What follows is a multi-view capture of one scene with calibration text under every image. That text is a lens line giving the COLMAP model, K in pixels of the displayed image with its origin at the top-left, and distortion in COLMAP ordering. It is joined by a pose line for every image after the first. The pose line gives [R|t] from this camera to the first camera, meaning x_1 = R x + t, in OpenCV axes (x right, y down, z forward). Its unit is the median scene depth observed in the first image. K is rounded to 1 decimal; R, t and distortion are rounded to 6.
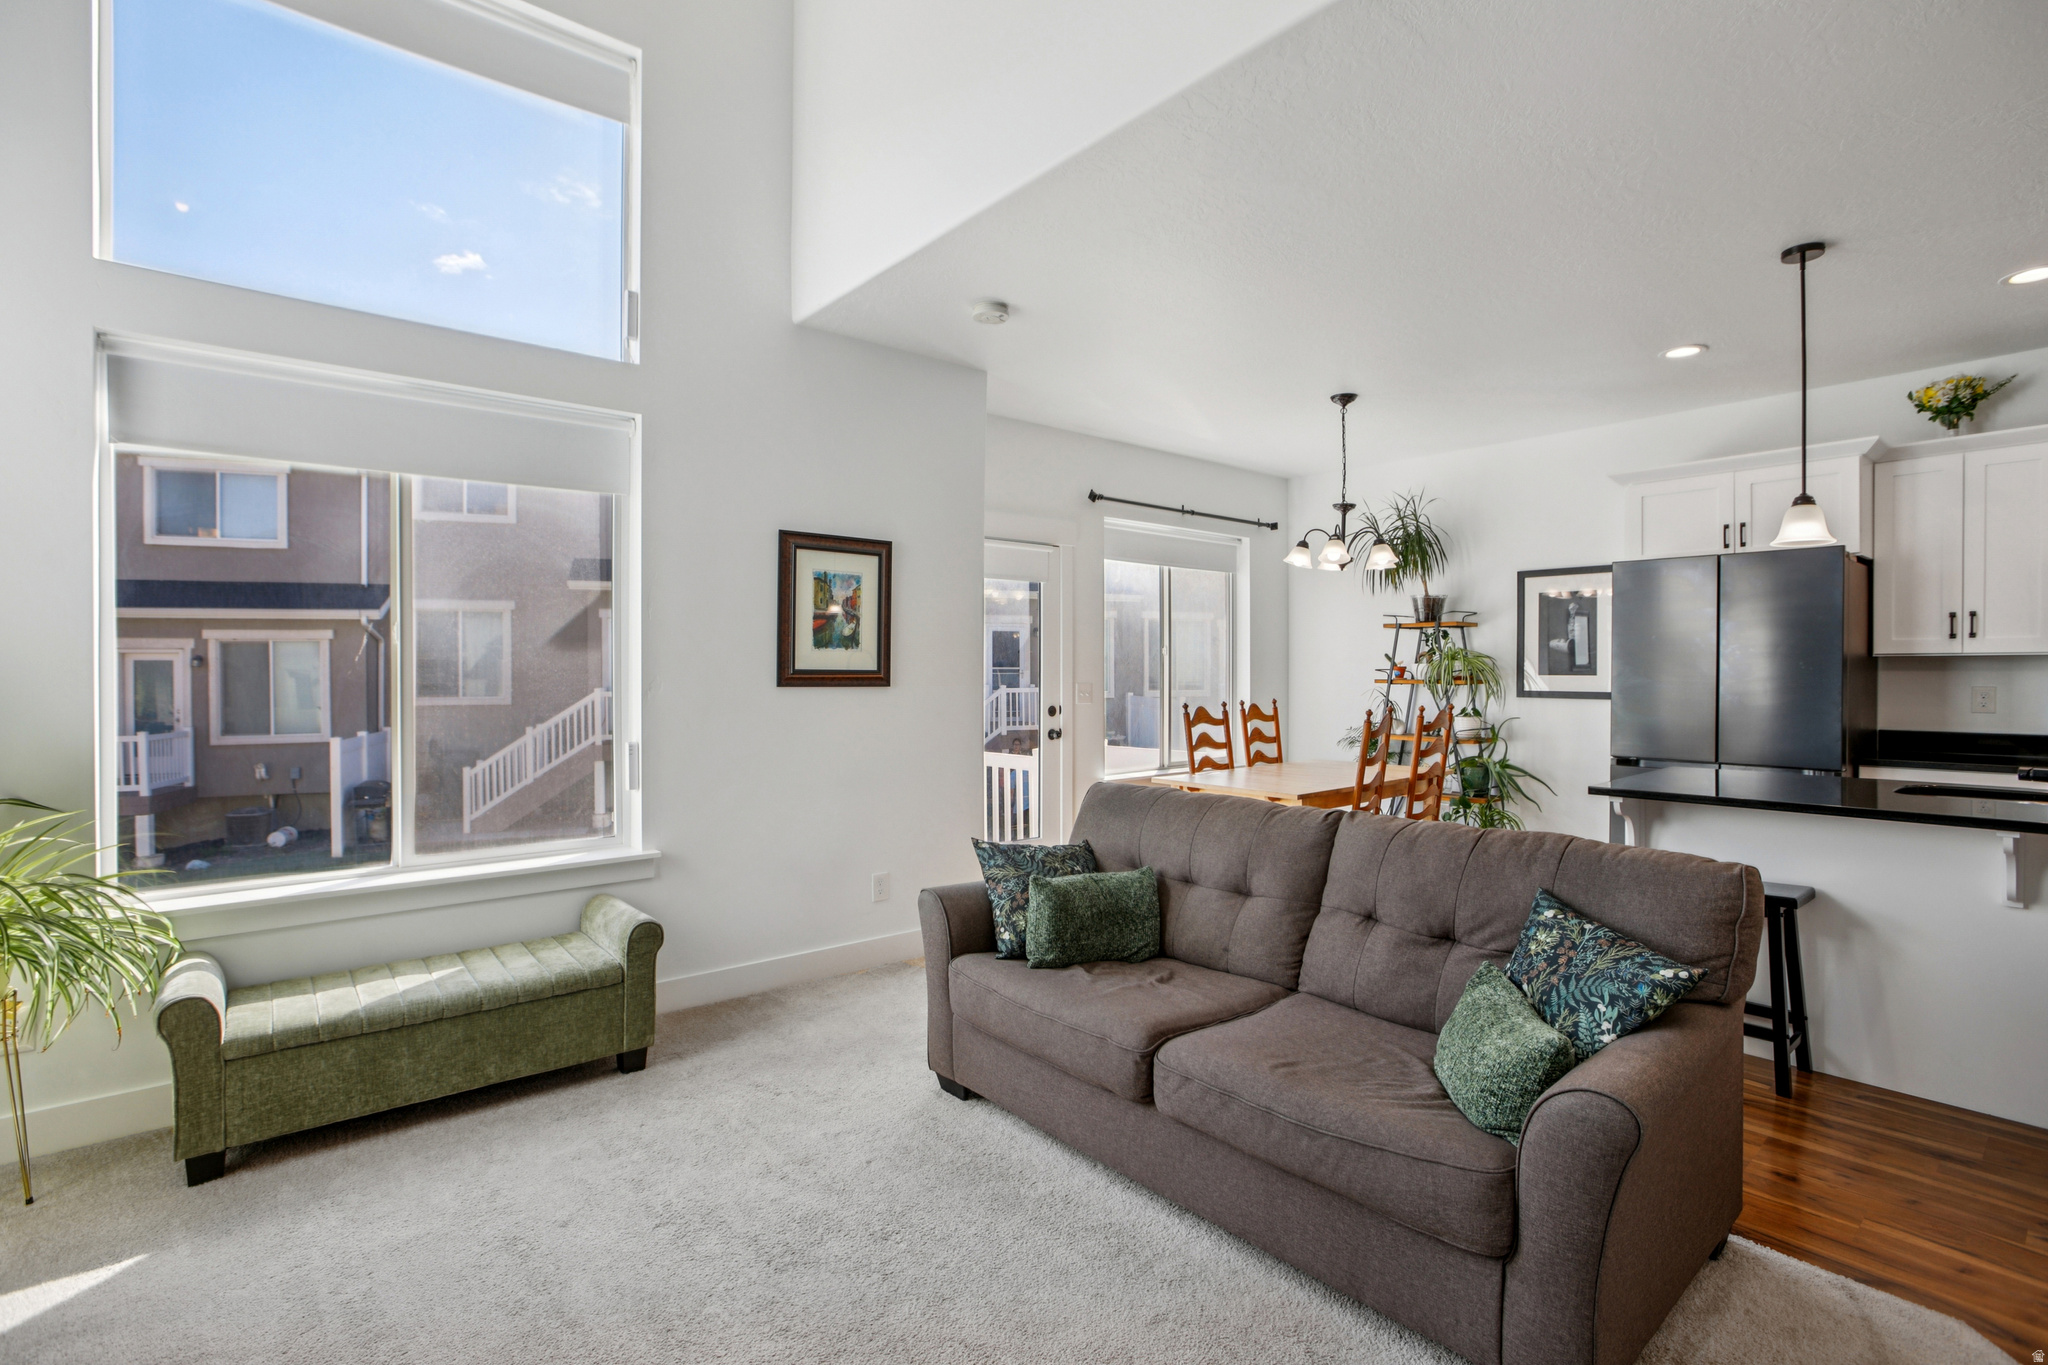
lens RADIAL K [[959.9, 0, 1013.2], [0, 959.9, 680.8], [0, 0, 1]] dist [-0.047032, 0.022589]
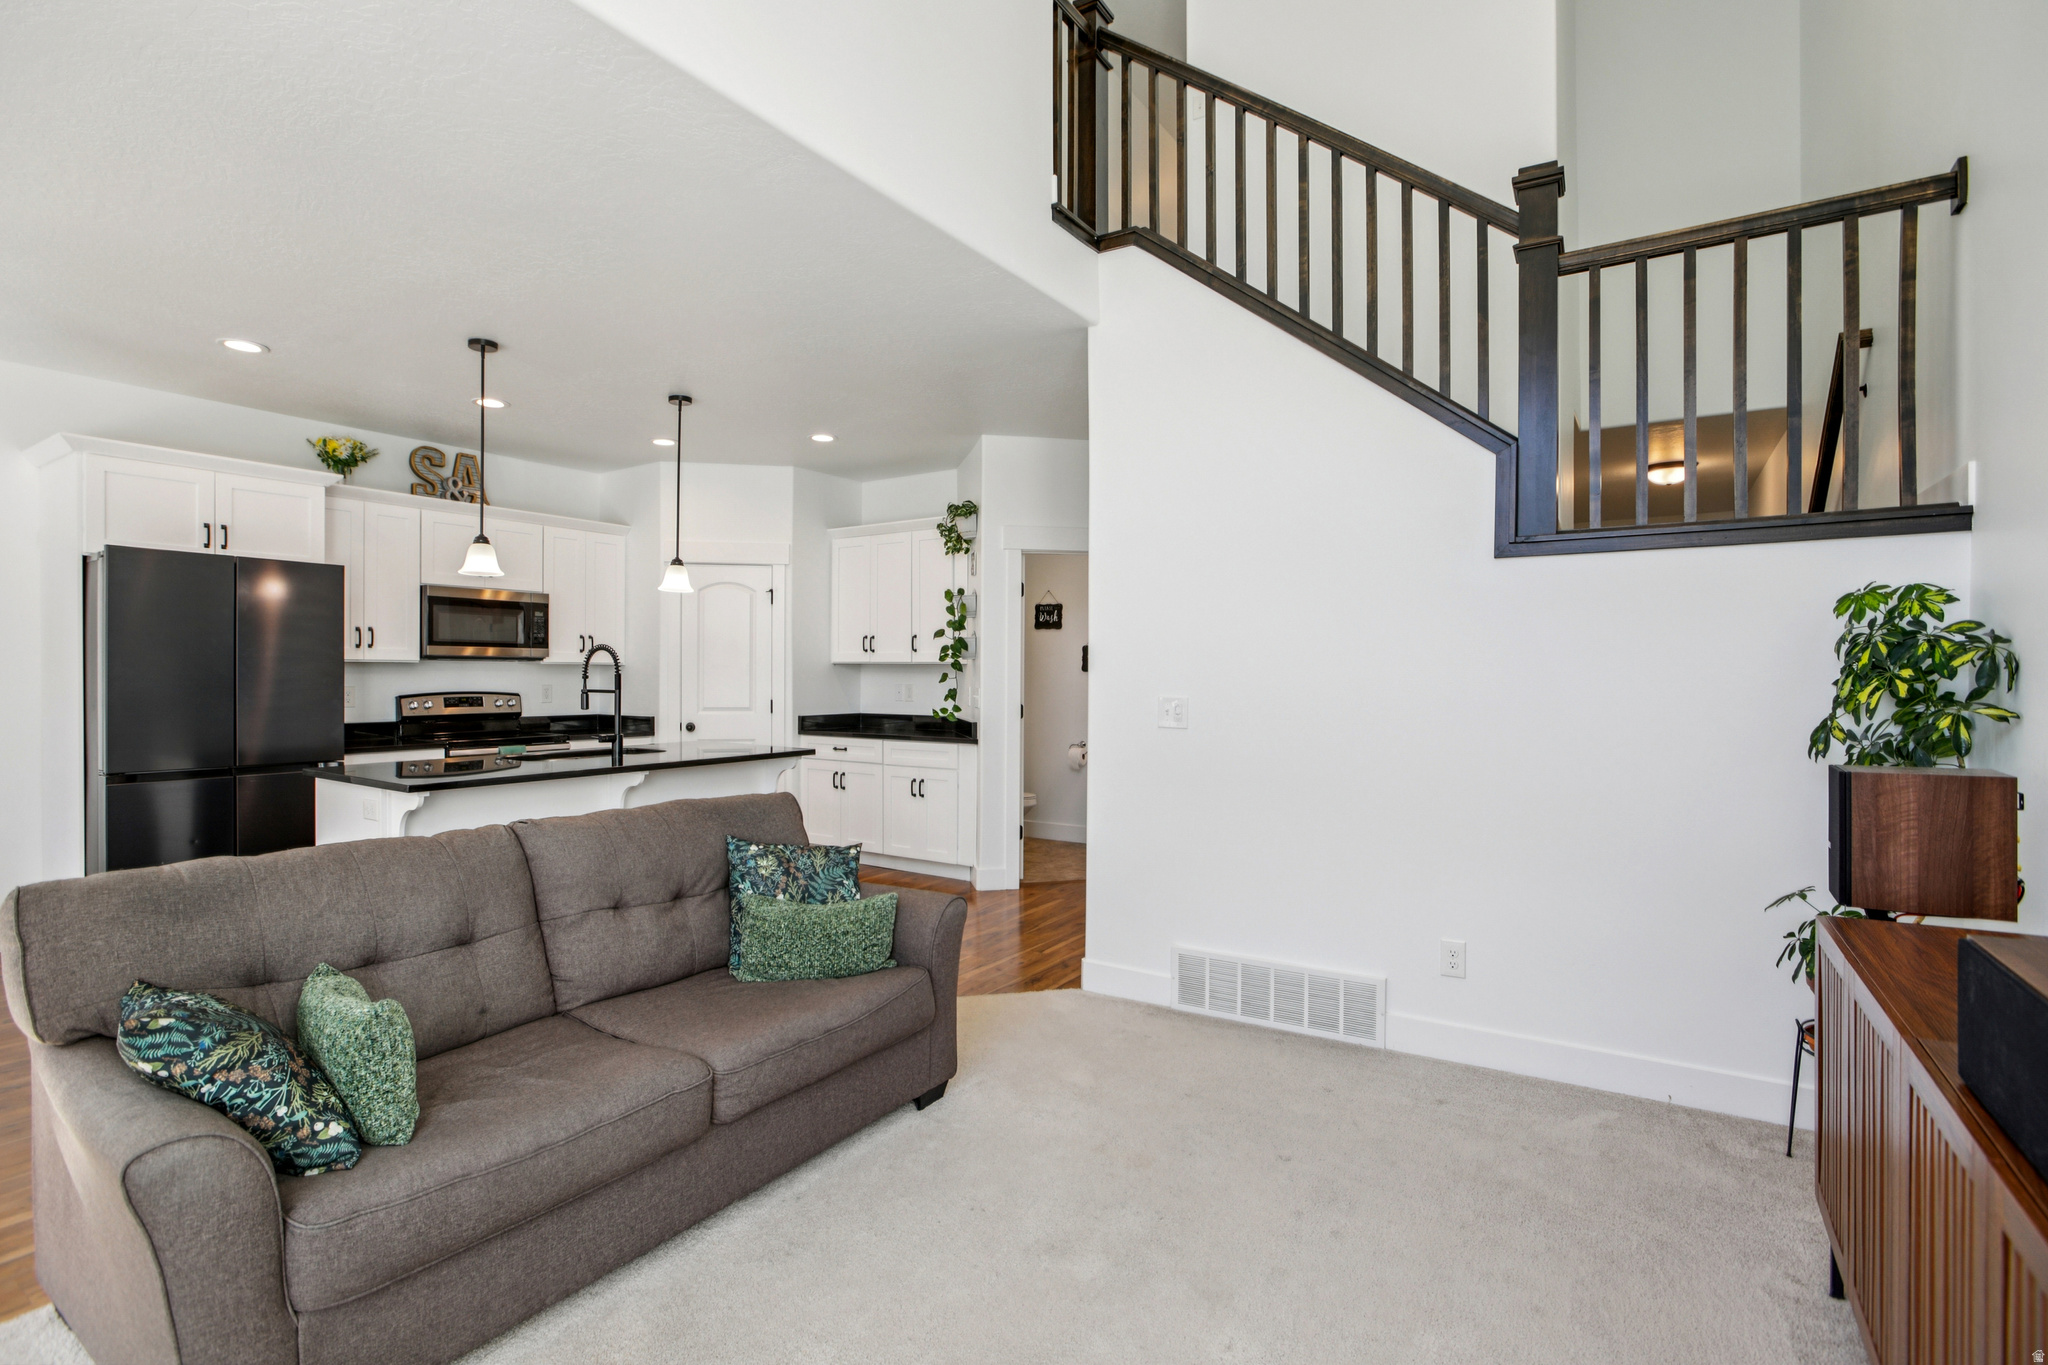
lens RADIAL K [[959.9, 0, 1013.2], [0, 959.9, 680.8], [0, 0, 1]] dist [-0.047032, 0.022589]
pose [[-0.277245, -0.006062, 0.960780, -0.412175], [0.008855, 0.999922, 0.008864, -0.004815], [-0.960758, 0.010966, -0.277170, 0.466778]]
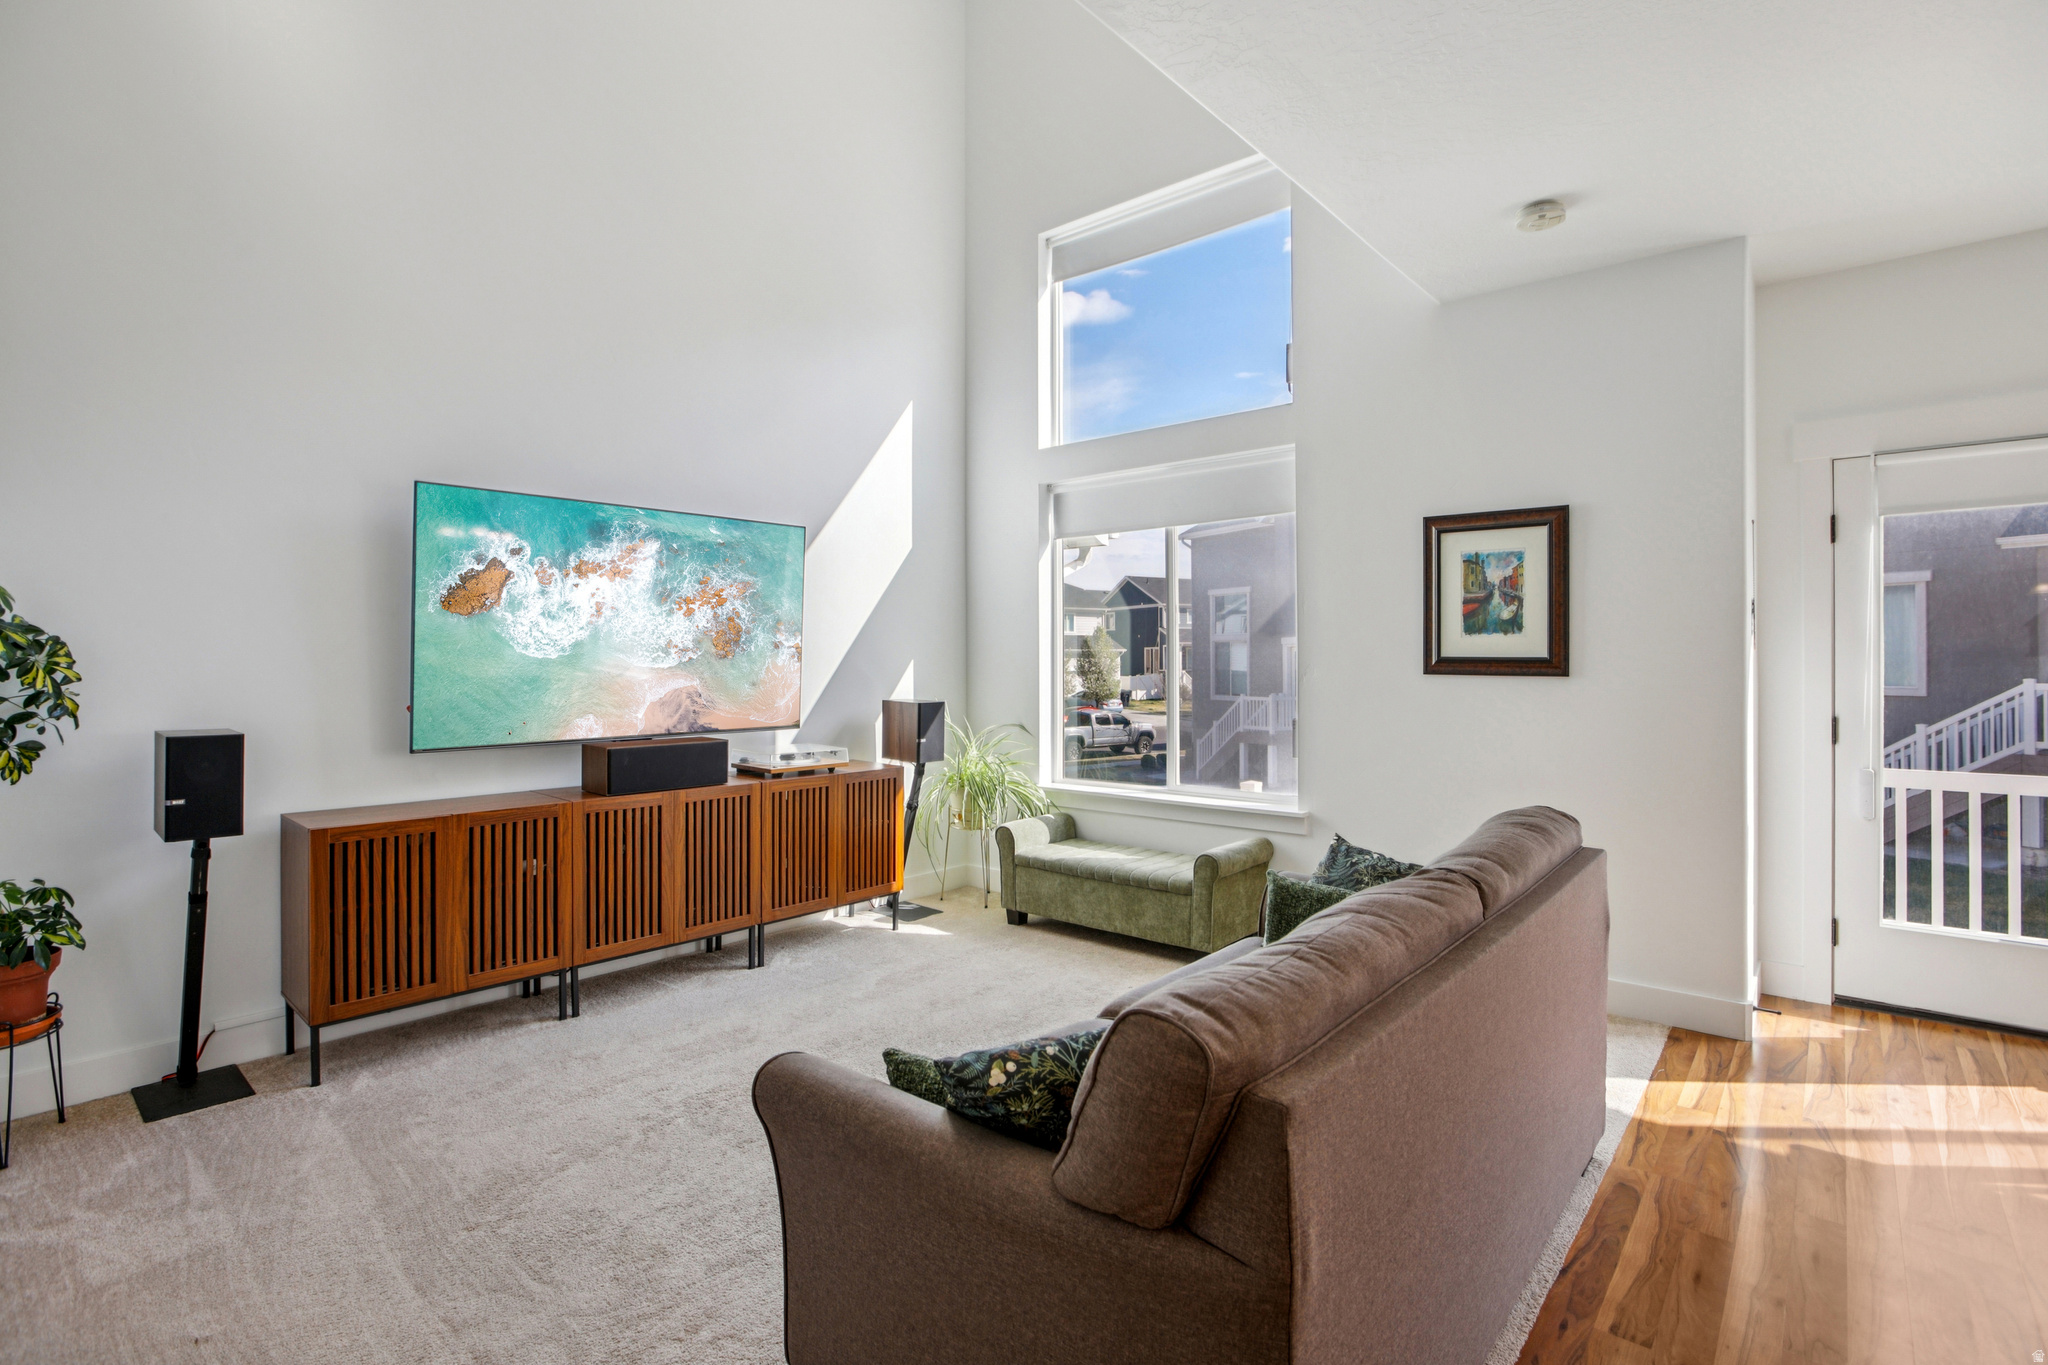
lens RADIAL K [[973.5, 0, 1024.7], [0, 973.5, 661.3], [0, 0, 1]] dist [-0.046991, 0.018874]
pose [[0.166365, 0.002321, -0.986062, 0.588485], [-0.006534, 0.999978, 0.001251, -0.005151], [0.986043, 0.006234, 0.166376, 0.363537]]
